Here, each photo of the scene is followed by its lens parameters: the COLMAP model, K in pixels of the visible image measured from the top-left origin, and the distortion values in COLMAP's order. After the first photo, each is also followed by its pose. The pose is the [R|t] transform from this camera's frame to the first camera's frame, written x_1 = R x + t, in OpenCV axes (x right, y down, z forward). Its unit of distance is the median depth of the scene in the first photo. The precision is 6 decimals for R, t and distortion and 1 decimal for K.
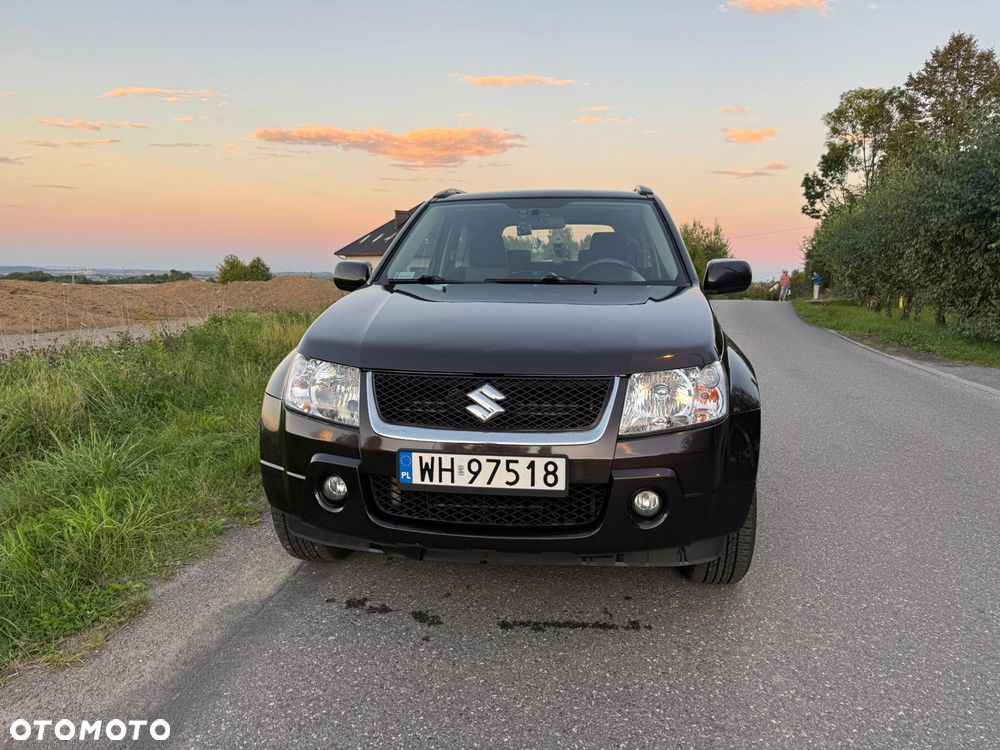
lens RADIAL K [[697.7, 0, 502.1], [0, 697.7, 372.7], [0, 0, 1]] dist [0.039063, -0.049262]
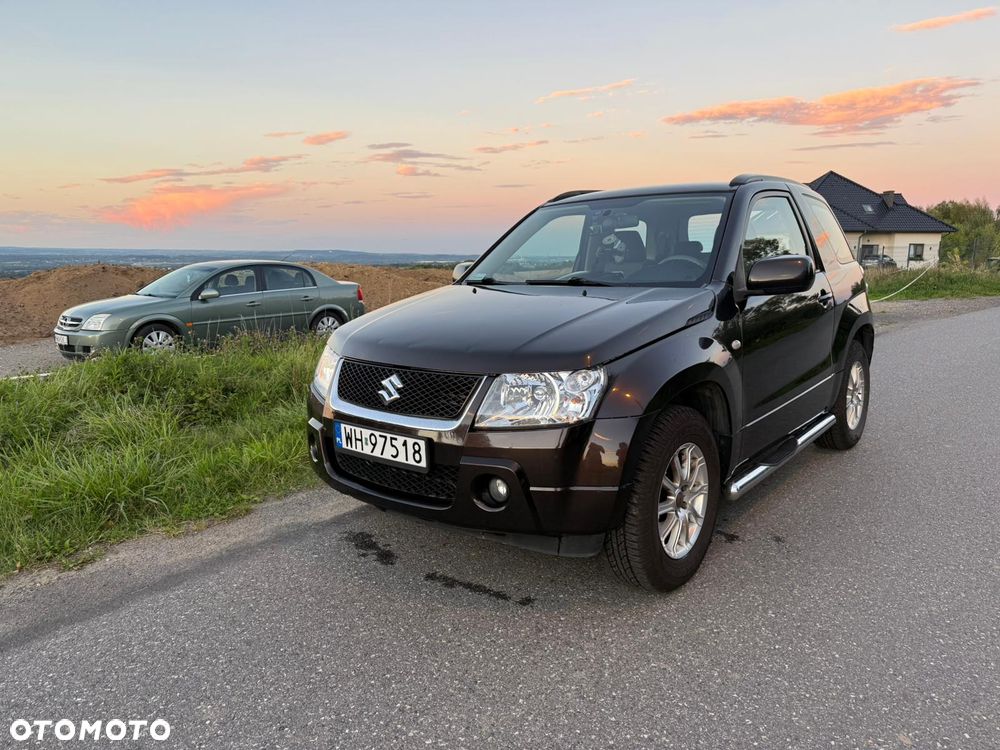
lens RADIAL K [[697.7, 0, 498.4], [0, 697.7, 375.3], [0, 0, 1]] dist [0.039063, -0.049262]
pose [[0.850334, 0.067006, -0.521960, 0.775836], [-0.051456, 0.997694, 0.044250, -0.045694], [0.523721, -0.010769, 0.851822, 0.053716]]
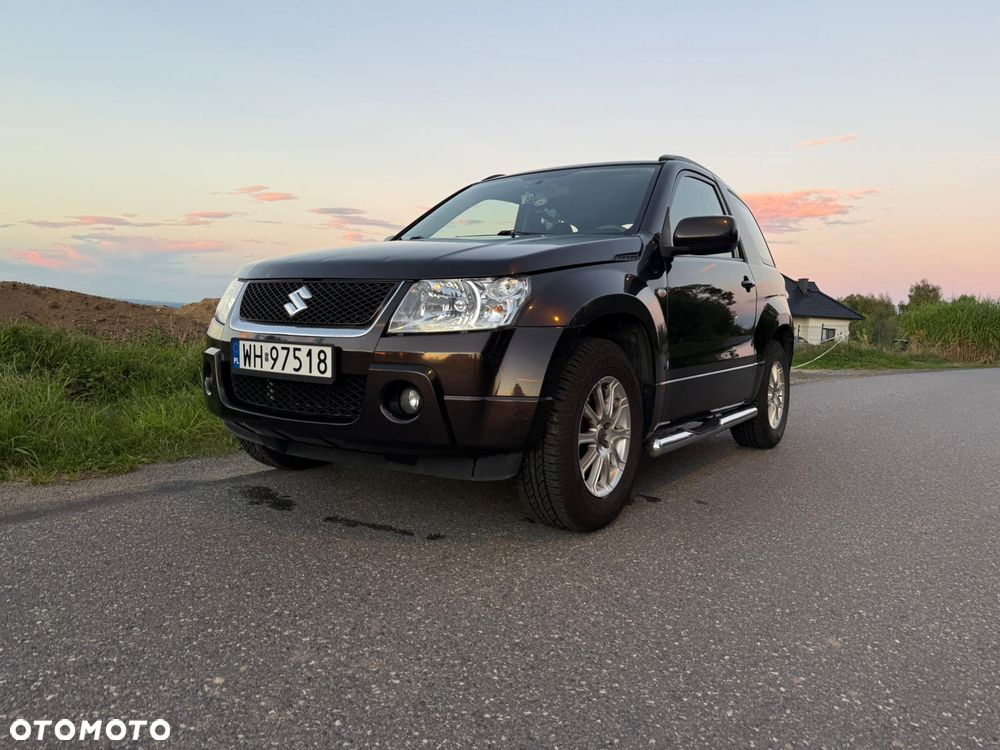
lens RADIAL K [[697.7, 0, 499.2], [0, 697.7, 371.3], [0, 0, 1]] dist [0.039063, -0.049262]
pose [[0.894729, 0.057934, -0.442836, 0.775836], [-0.095673, 0.993395, -0.063343, 0.195580], [0.436242, 0.099042, 0.894362, 0.139148]]
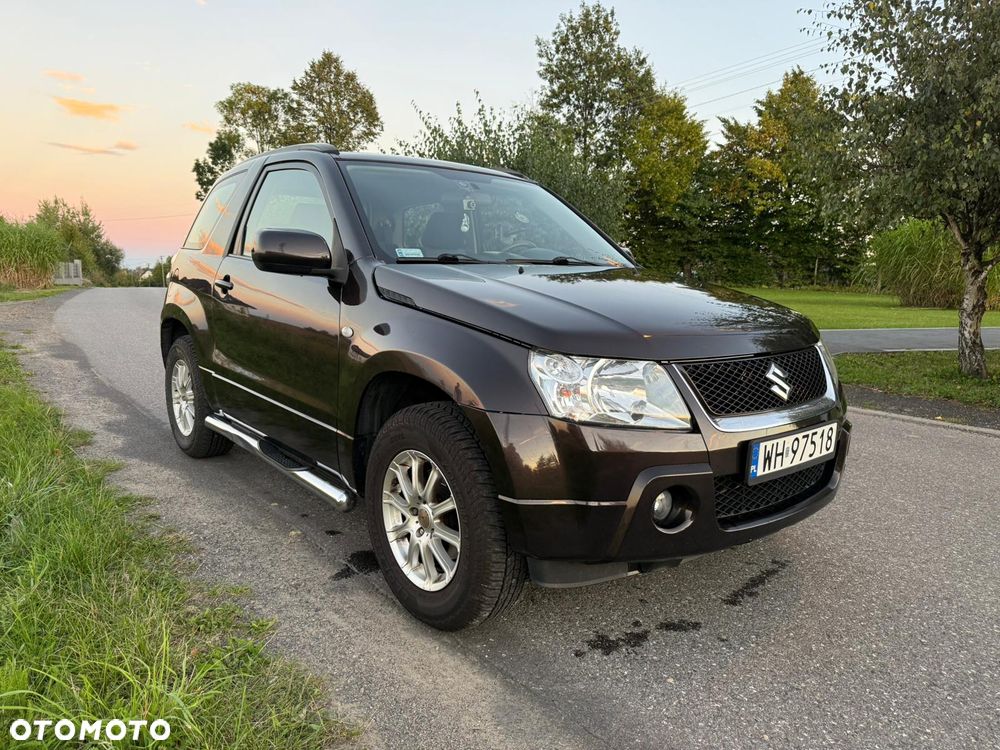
lens RADIAL K [[697.7, 0, 496.8], [0, 697.7, 376.9], [0, 0, 1]] dist [0.039063, -0.049262]
pose [[0.683685, -0.106450, 0.721972, -1.026597], [0.089025, 0.994081, 0.062267, -0.063096], [-0.724327, 0.021702, 0.689115, 0.598302]]
